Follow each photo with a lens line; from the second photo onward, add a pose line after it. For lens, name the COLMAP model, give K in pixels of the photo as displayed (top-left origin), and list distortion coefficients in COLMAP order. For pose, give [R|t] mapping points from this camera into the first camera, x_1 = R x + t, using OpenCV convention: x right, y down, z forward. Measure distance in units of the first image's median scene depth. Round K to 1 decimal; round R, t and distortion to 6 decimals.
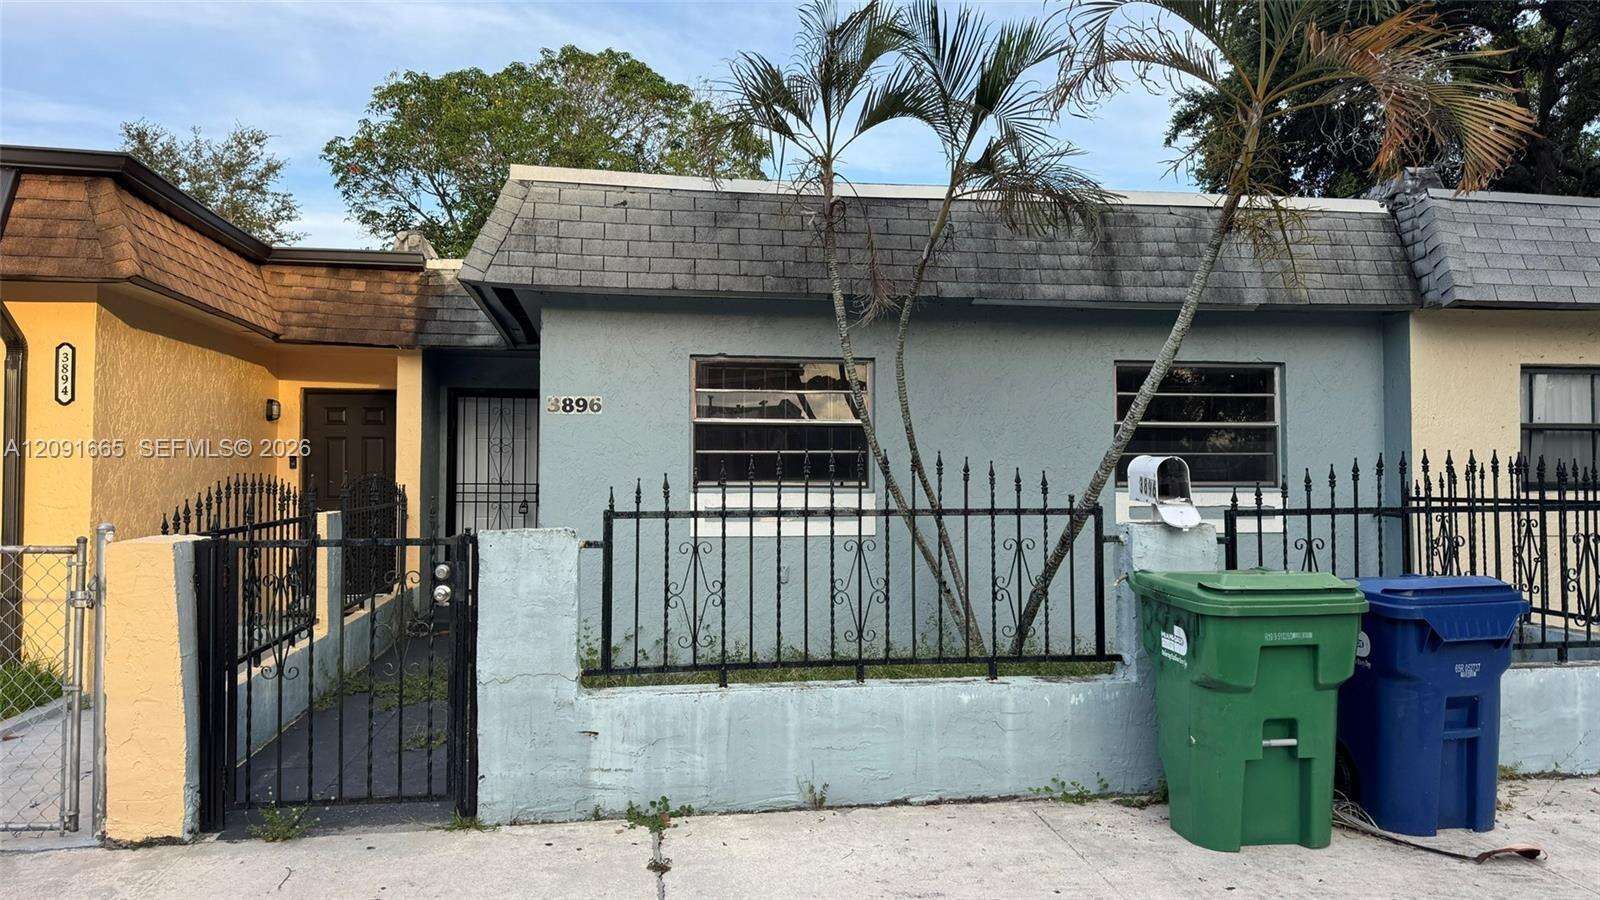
lens RADIAL K [[1073.7, 0, 802.5], [0, 1073.7, 455.0], [0, 0, 1]] dist [0.064896, -0.068182]
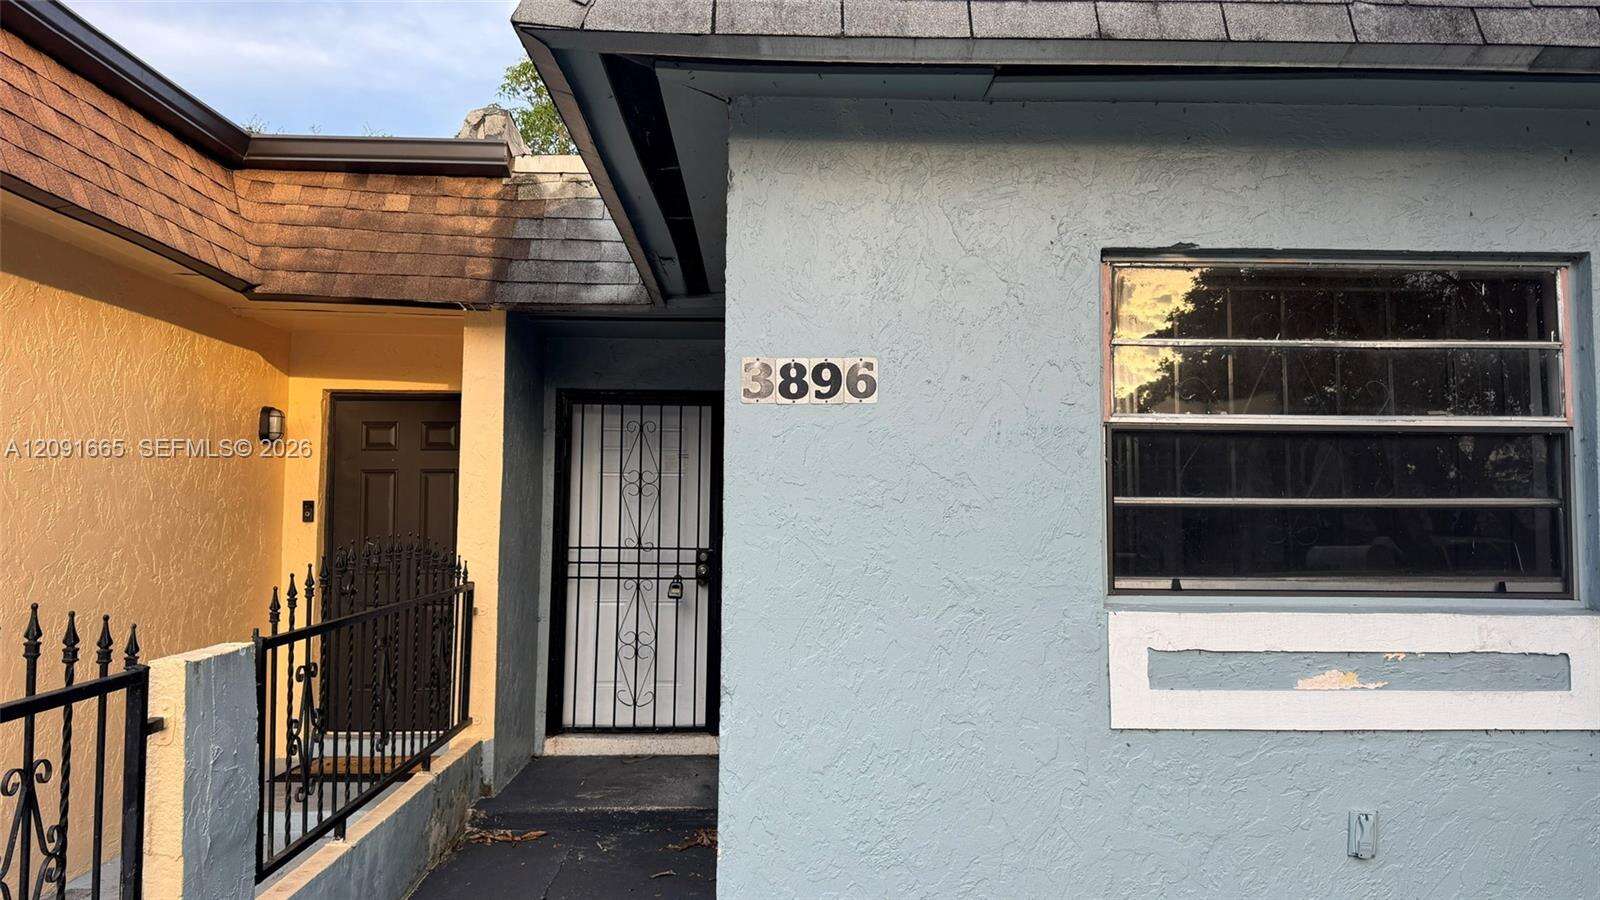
lens RADIAL K [[1073.7, 0, 800.6], [0, 1073.7, 447.8], [0, 0, 1]] dist [0.064896, -0.068182]
pose [[0.991154, -0.004013, -0.132653, -0.124896], [-0.001661, 0.999089, -0.042637, -0.003822], [0.132703, 0.042481, 0.990245, 0.468179]]
